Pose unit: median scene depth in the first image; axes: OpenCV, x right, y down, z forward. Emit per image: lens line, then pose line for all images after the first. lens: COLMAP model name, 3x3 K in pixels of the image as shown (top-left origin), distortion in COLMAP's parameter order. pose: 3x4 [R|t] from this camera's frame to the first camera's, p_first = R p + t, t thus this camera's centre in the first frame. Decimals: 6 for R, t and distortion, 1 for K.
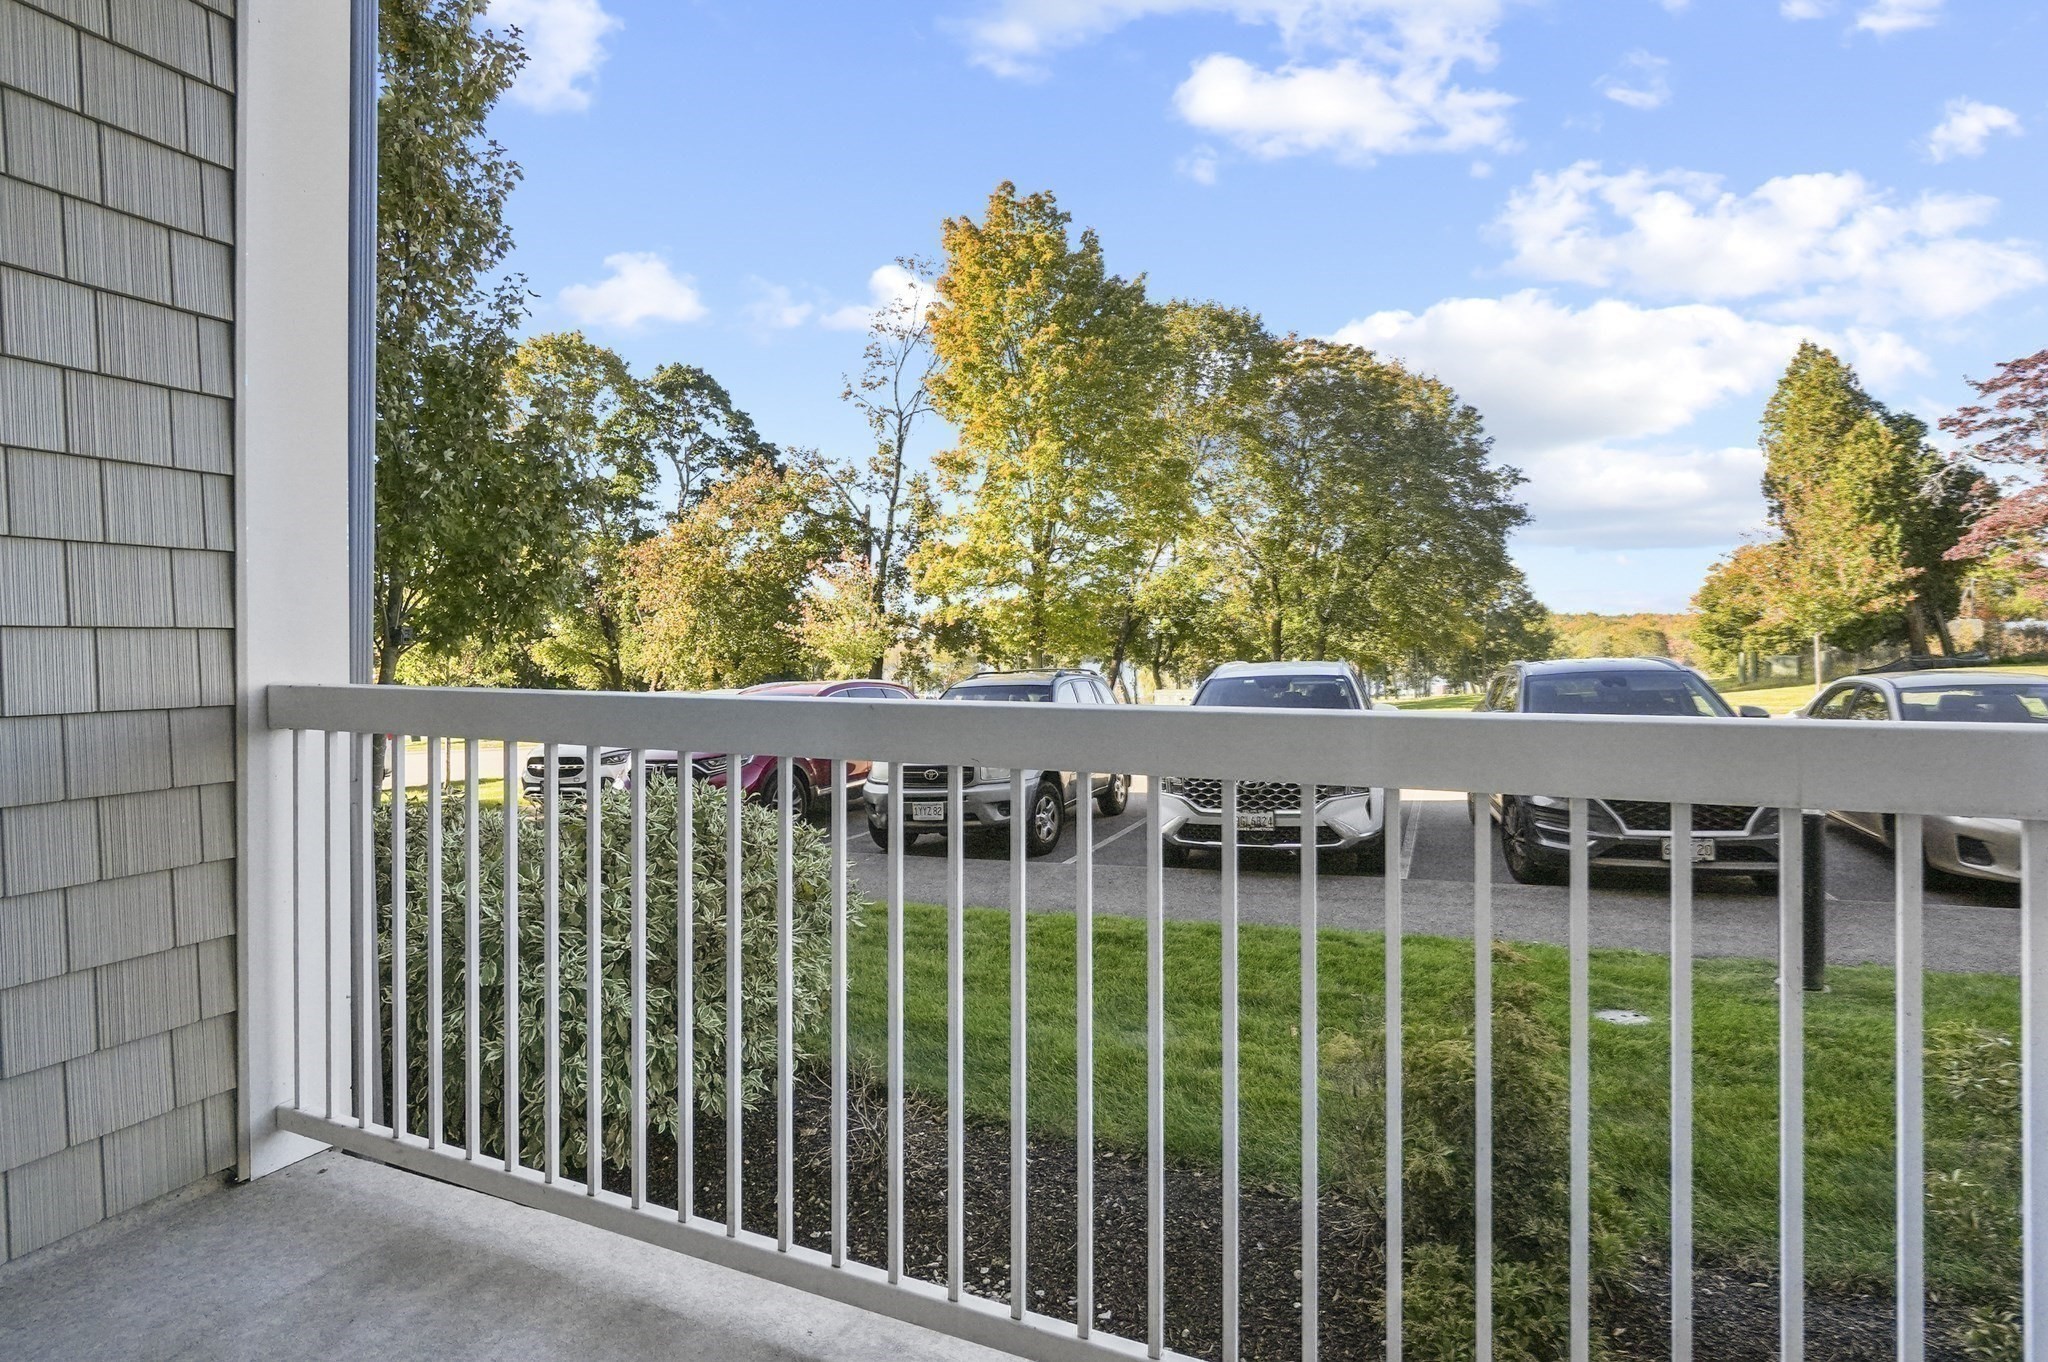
lens RADIAL K [[992.6, 0, 1024.3], [0, 992.6, 640.0], [0, 0, 1]] dist [-0.000689, -0.000174]
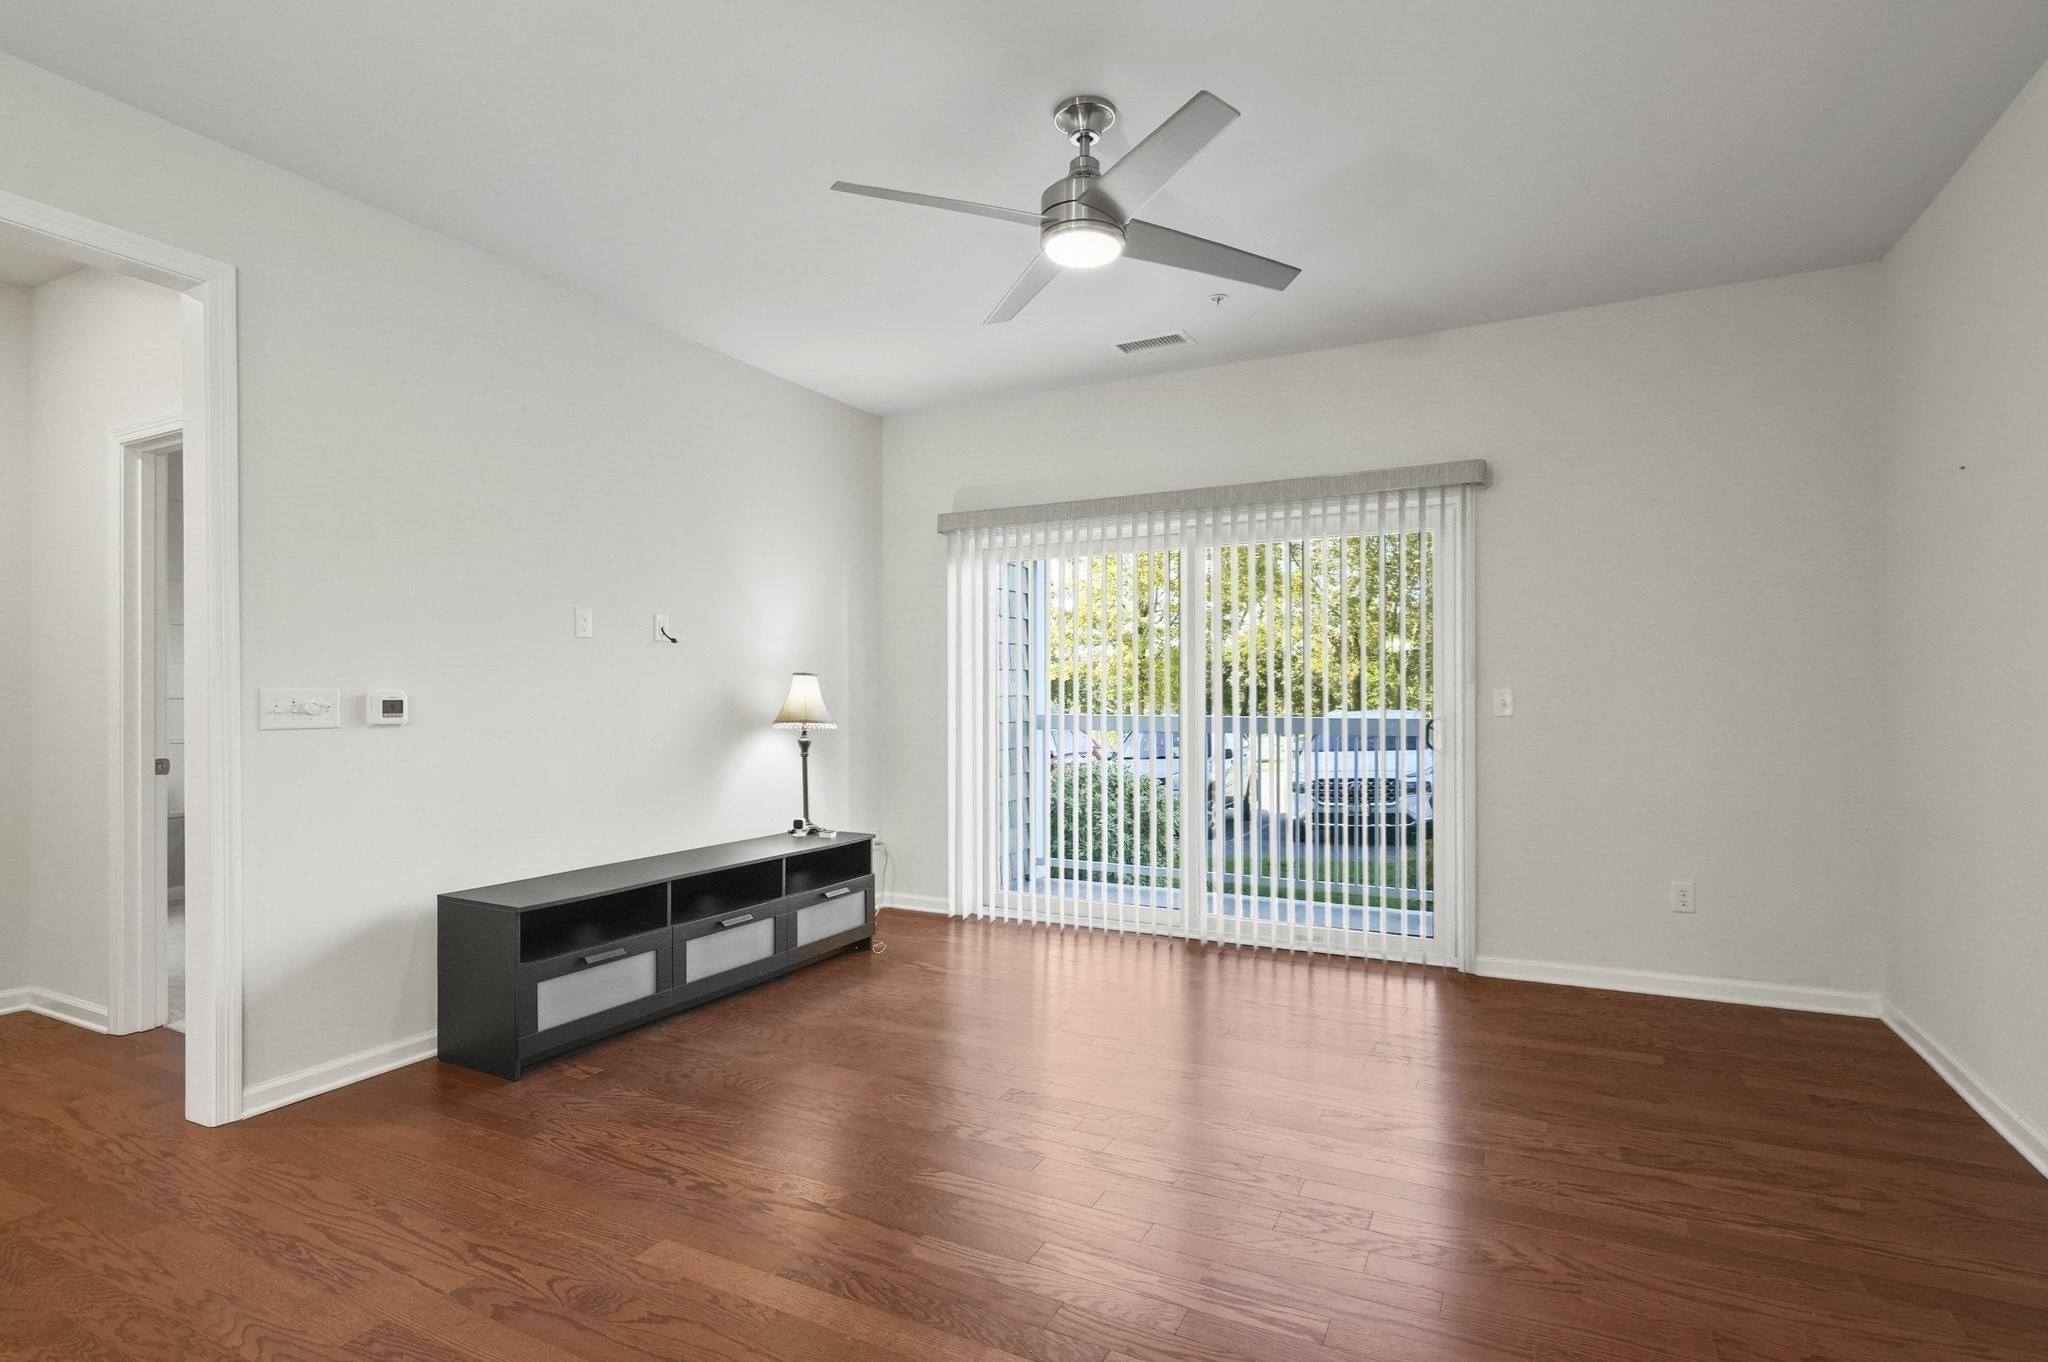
lens RADIAL K [[974.9, 0, 1024.0], [0, 974.9, 681.0], [0, 0, 1]] dist [0.000242, -0.000082]
pose [[0.996922, 0.012464, -0.077409, -0.047200], [-0.013257, 0.999865, -0.009748, -0.001708], [0.077277, 0.010745, 0.996952, -0.149701]]
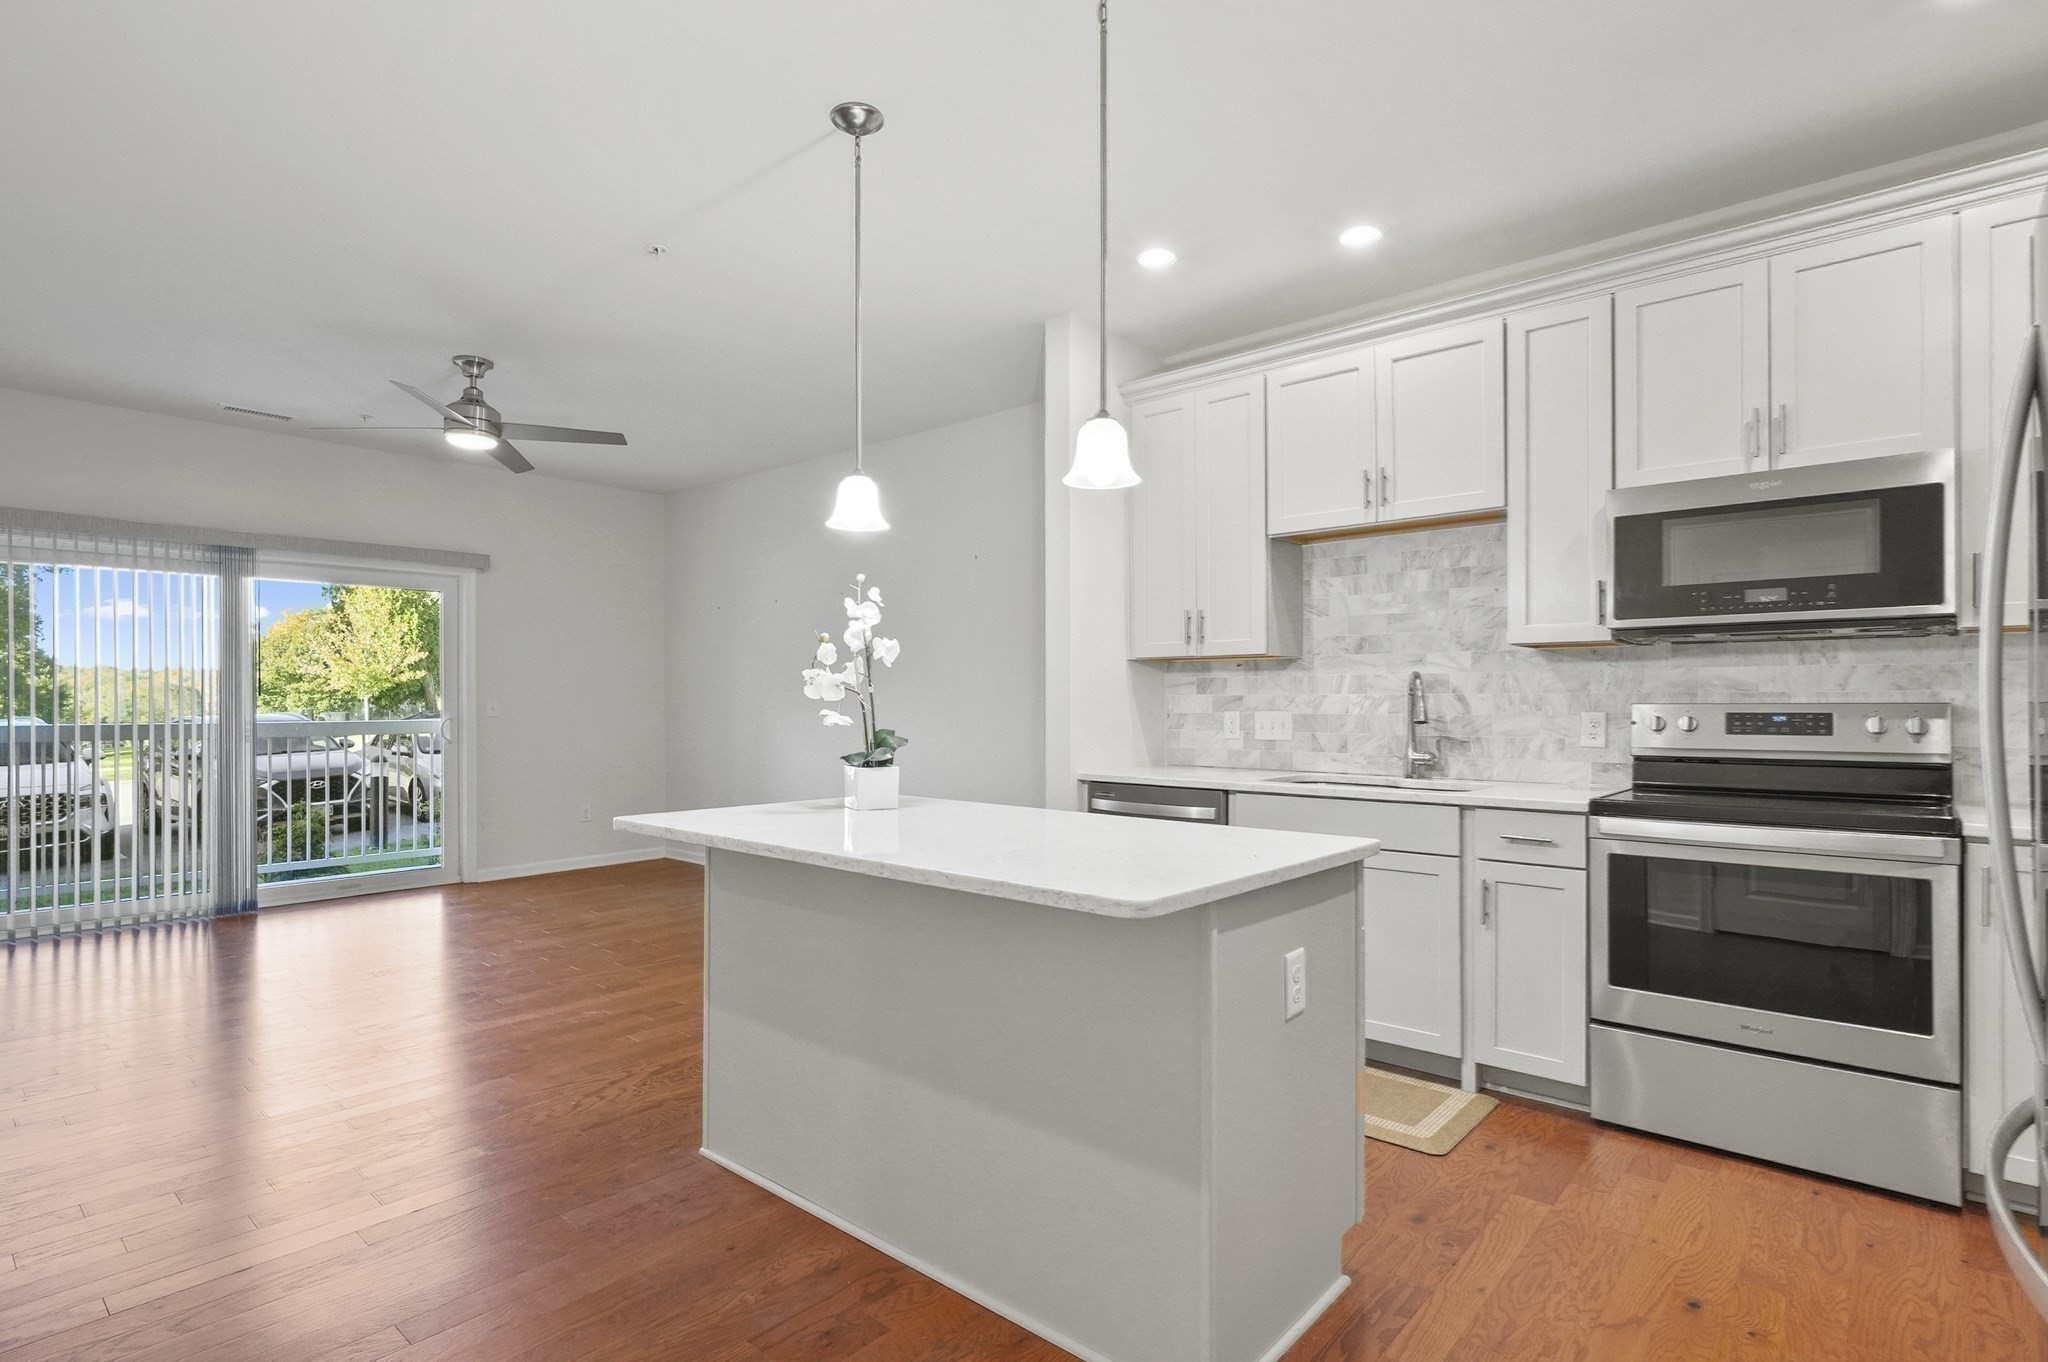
lens RADIAL K [[1023.0, 0, 1024.0], [0, 1023.0, 681.0], [0, 0, 1]] dist [-0.000244, -0.000129]
pose [[0.307825, 0.016287, 0.951304, -0.165109], [-0.001409, 0.999860, -0.016663, -0.003012], [-0.951442, 0.003788, 0.307805, -0.188566]]
